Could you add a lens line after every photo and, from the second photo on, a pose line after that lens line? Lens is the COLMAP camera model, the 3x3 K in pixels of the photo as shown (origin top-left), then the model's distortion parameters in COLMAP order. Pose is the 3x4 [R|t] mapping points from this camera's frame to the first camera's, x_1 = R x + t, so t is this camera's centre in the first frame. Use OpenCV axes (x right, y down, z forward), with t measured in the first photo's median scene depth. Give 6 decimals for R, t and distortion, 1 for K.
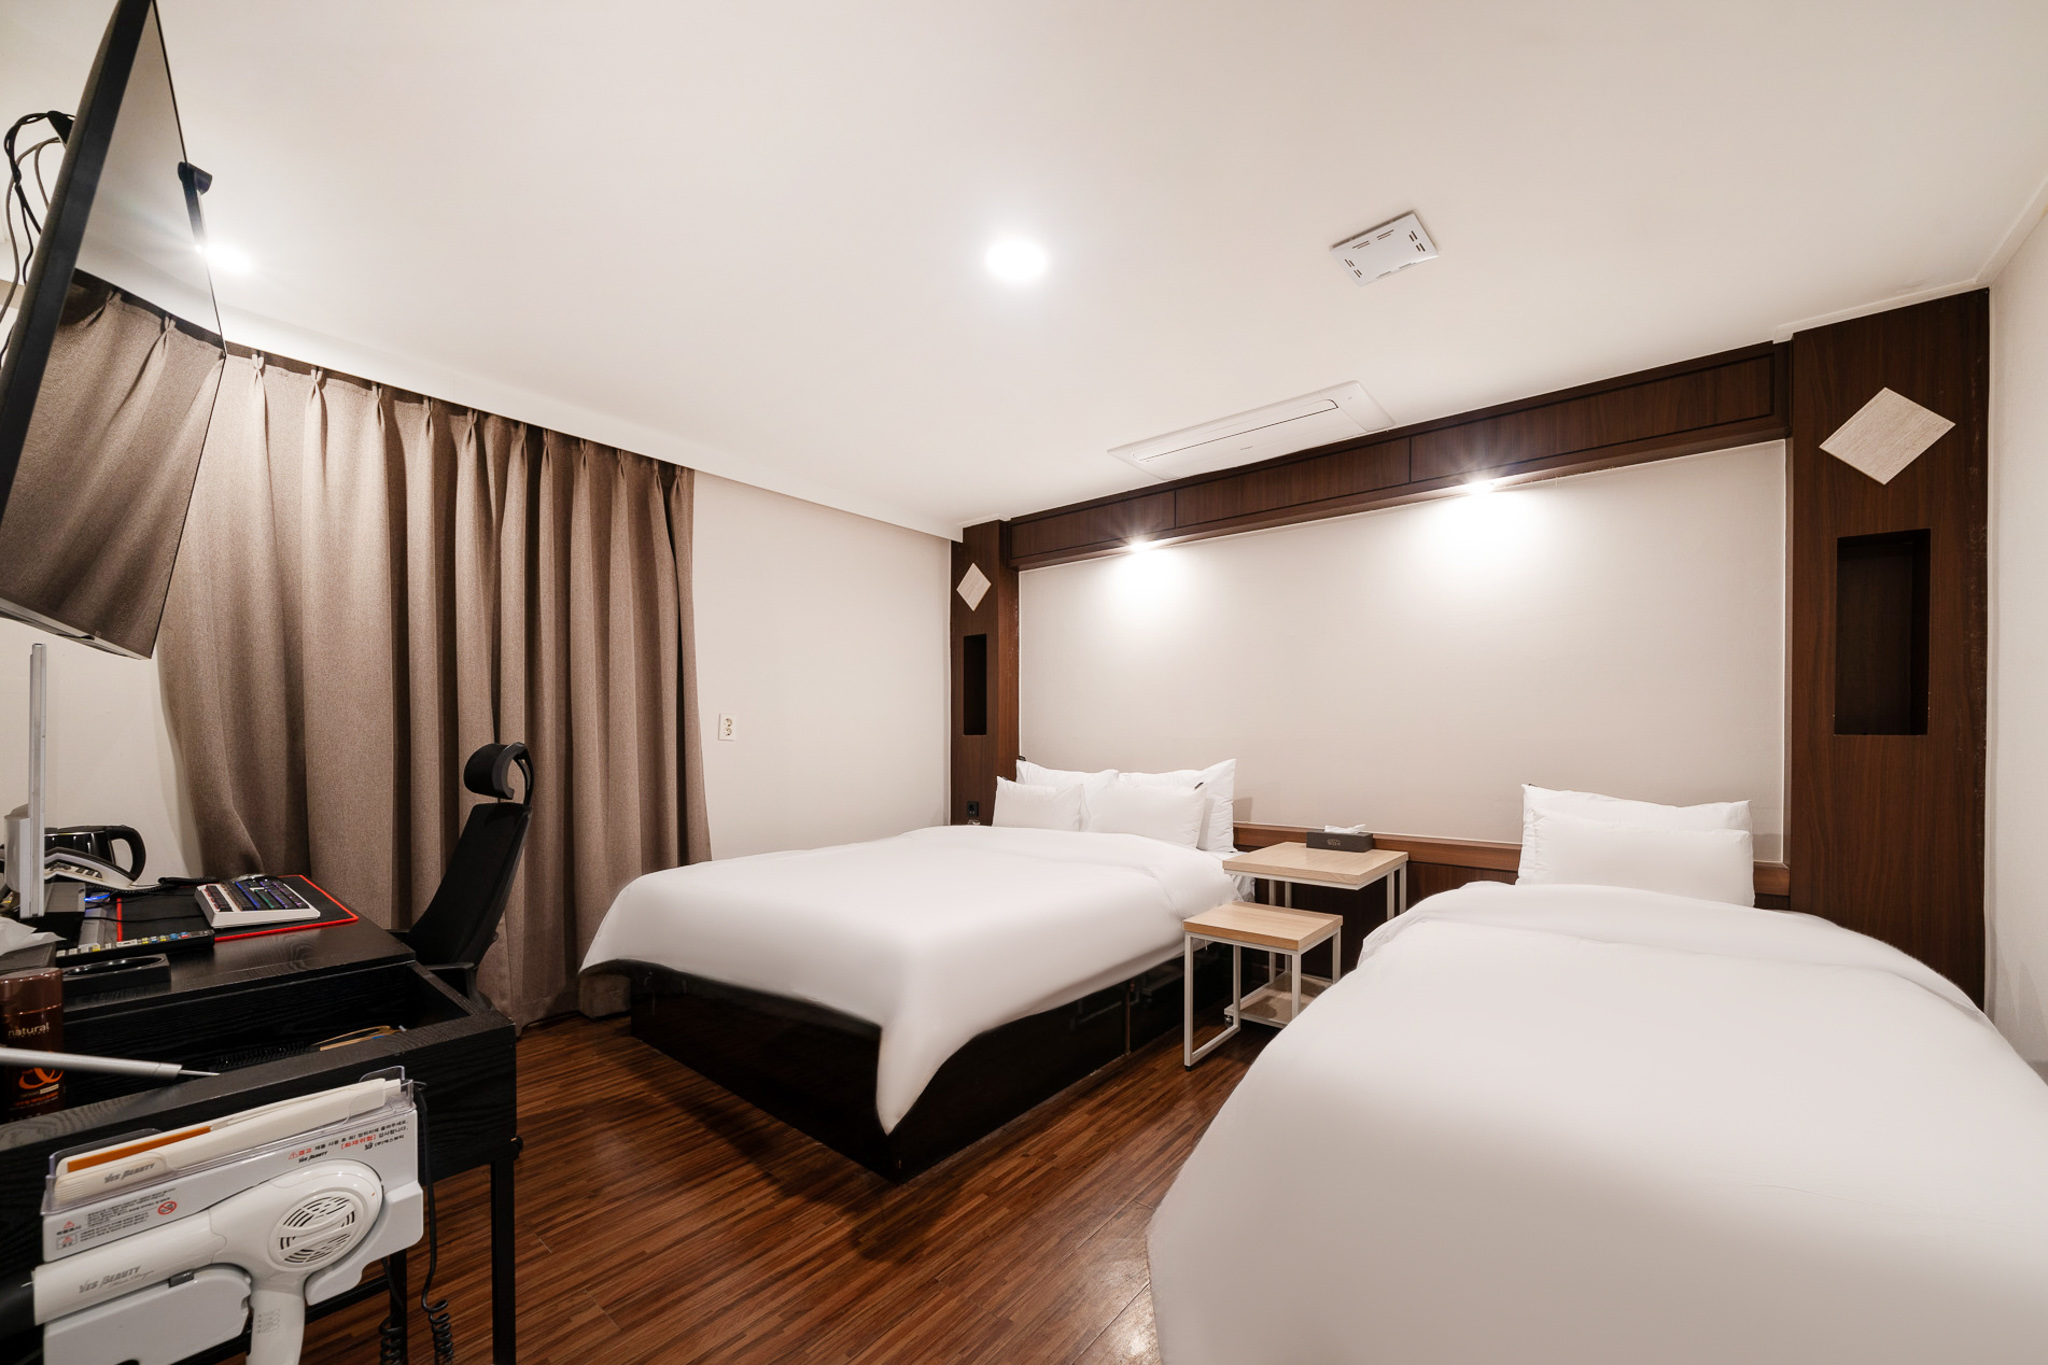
lens RADIAL K [[781.0, 0, 1052.6], [0, 781.0, 741.2], [0, 0, 1]] dist [-0.001508, -0.000055]
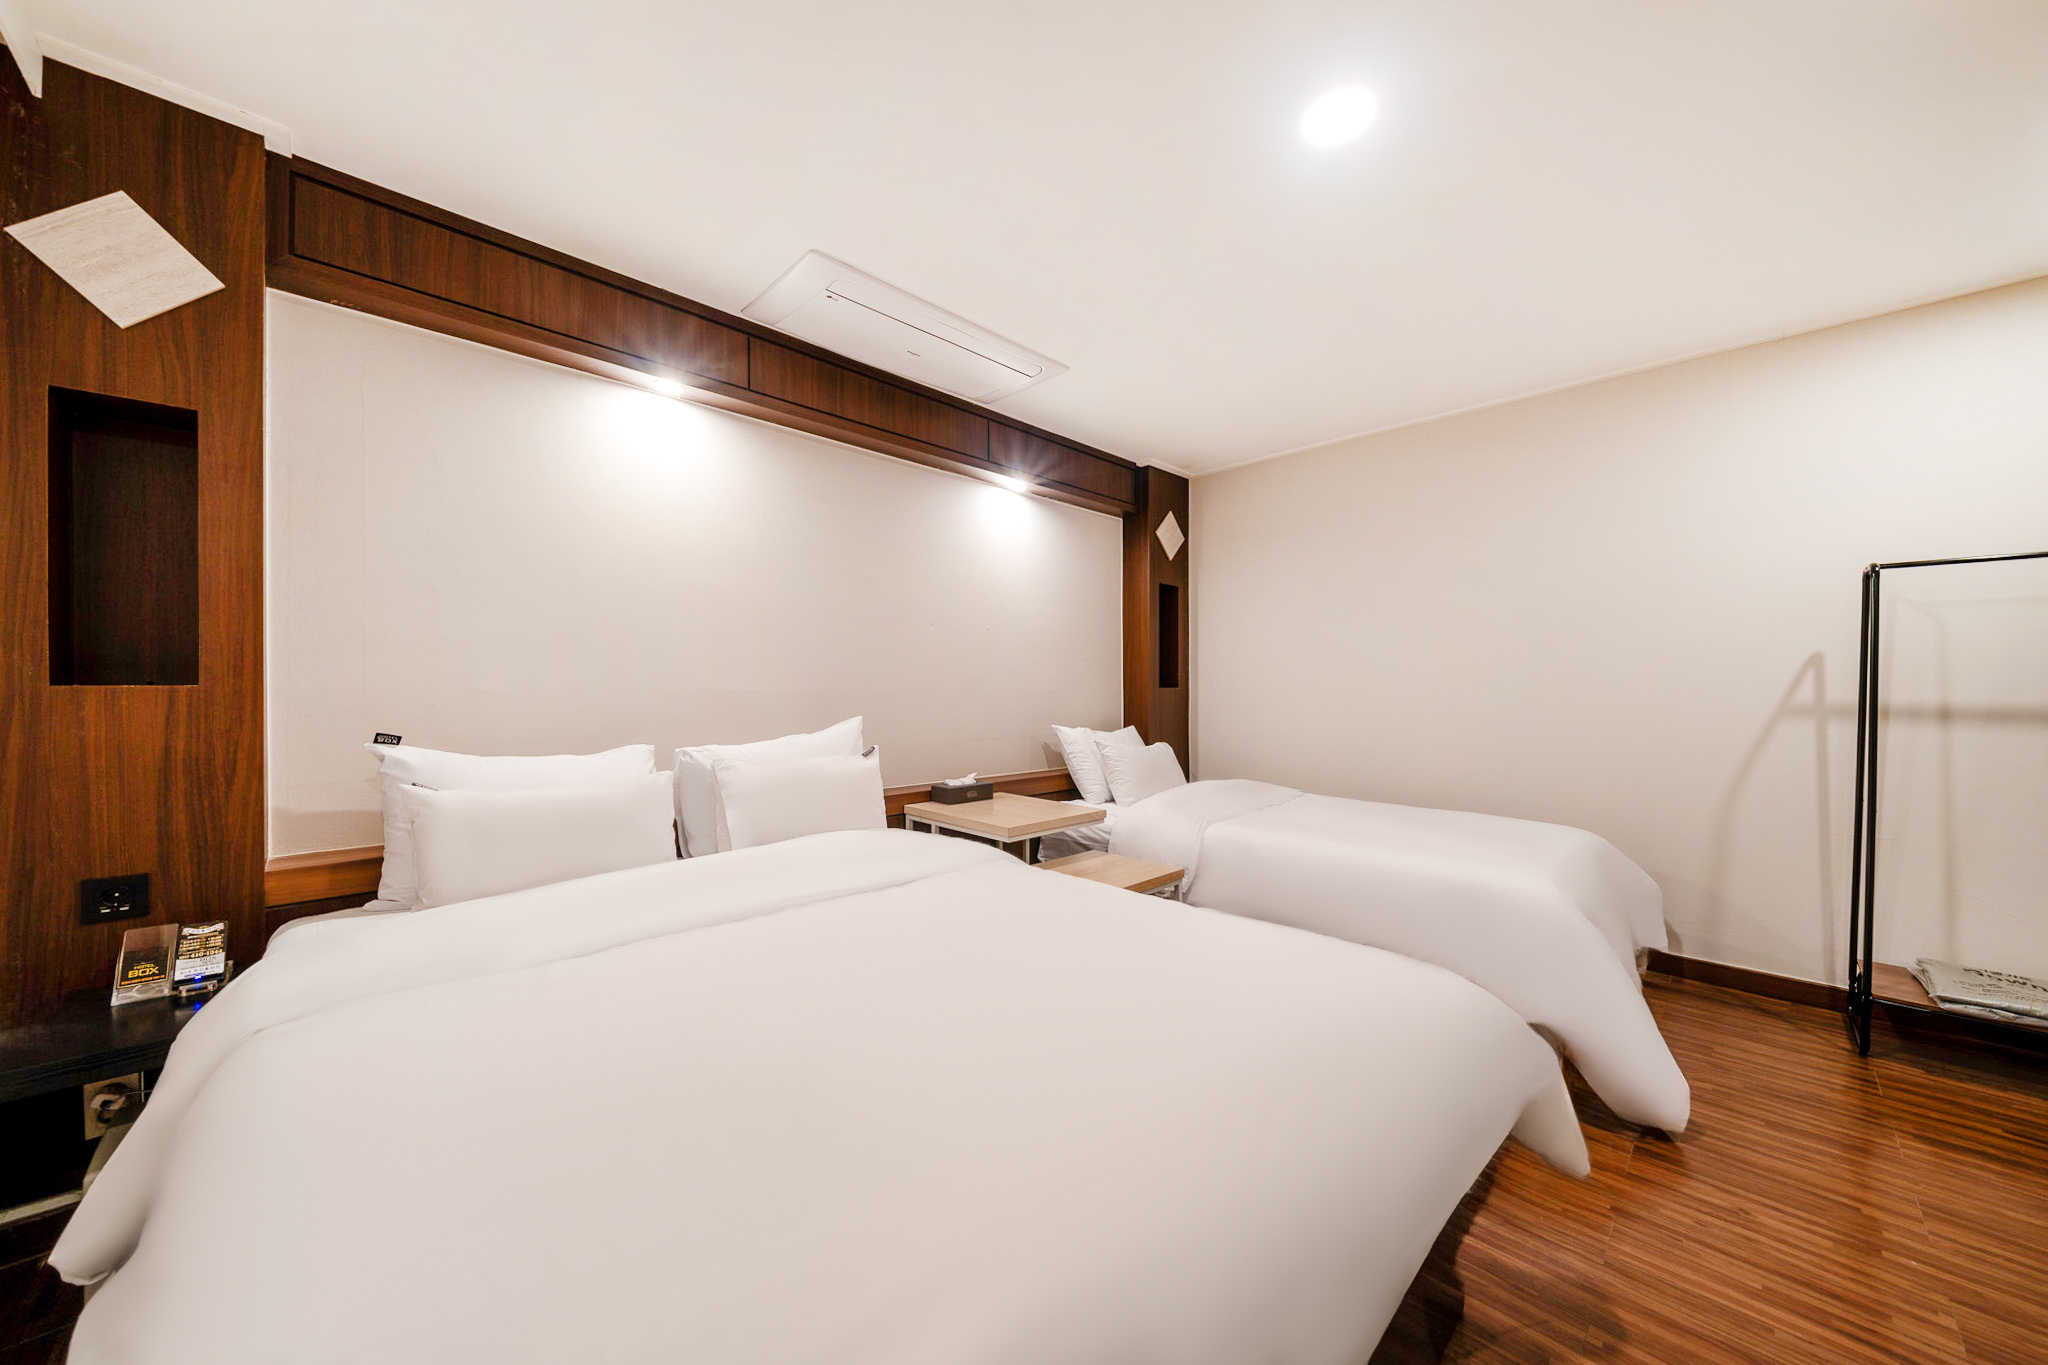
lens RADIAL K [[722.6, 0, 1027.6], [0, 722.6, 696.6], [0, 0, 1]] dist [-0.005945, -0.000026]
pose [[0.097196, -0.012929, 0.995181, -0.483152], [0.005294, 0.999908, 0.012473, -0.006513], [-0.995251, 0.004056, 0.097256, 0.722547]]
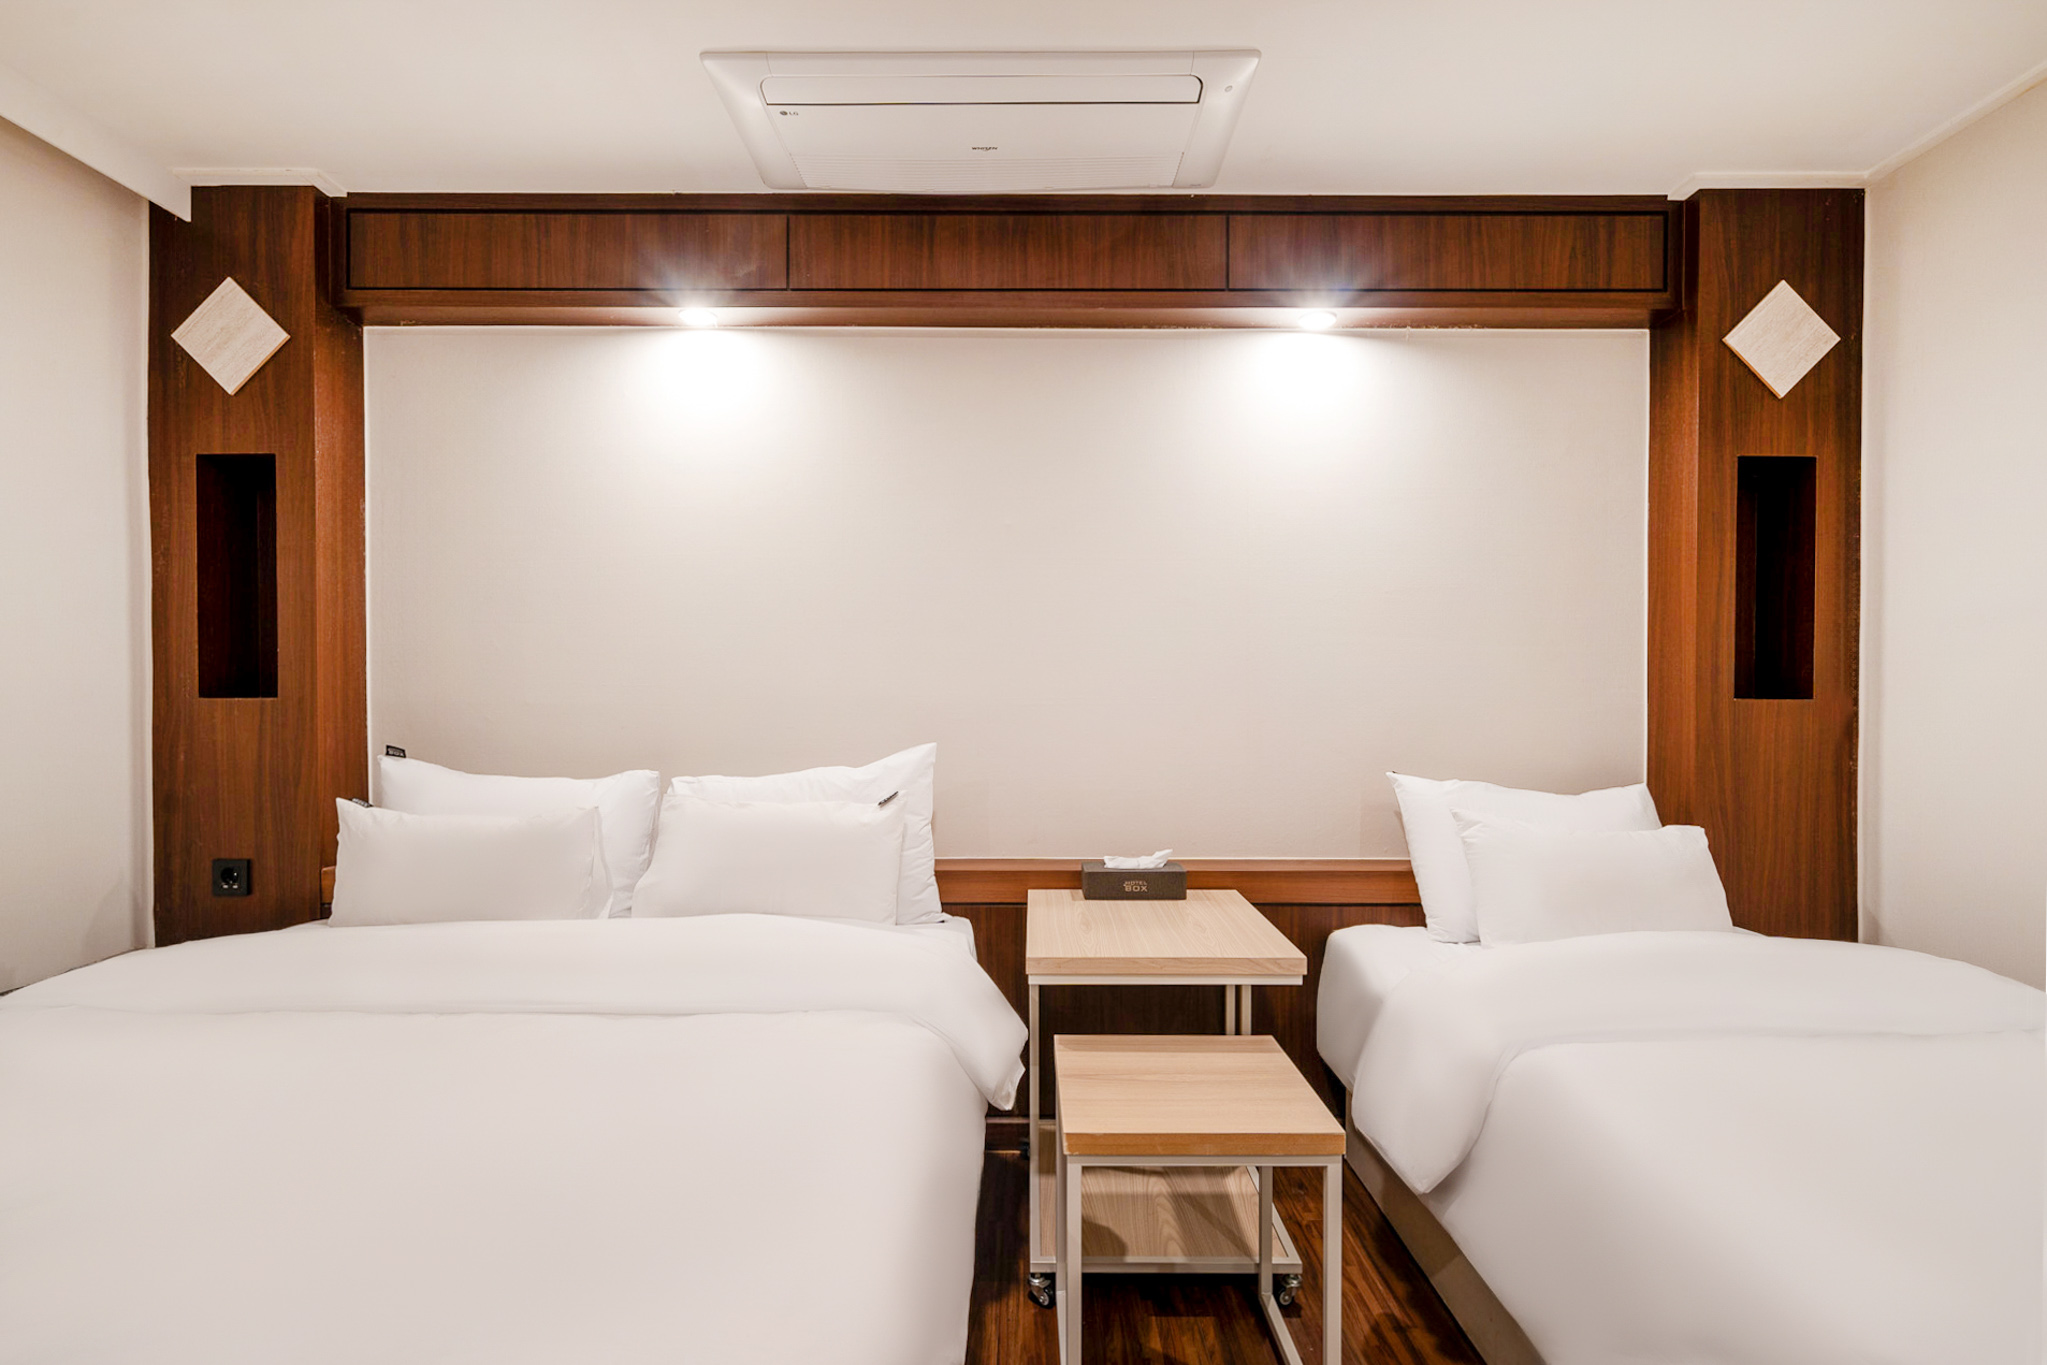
lens RADIAL K [[970.9, 0, 1030.6], [0, 970.9, 715.1], [0, 0, 1]] dist [0.001390, 0.000439]
pose [[0.771636, -0.010738, 0.635974, -0.131510], [0.005099, 0.999930, 0.010697, -0.003264], [-0.636044, -0.005011, 0.771636, 0.431759]]
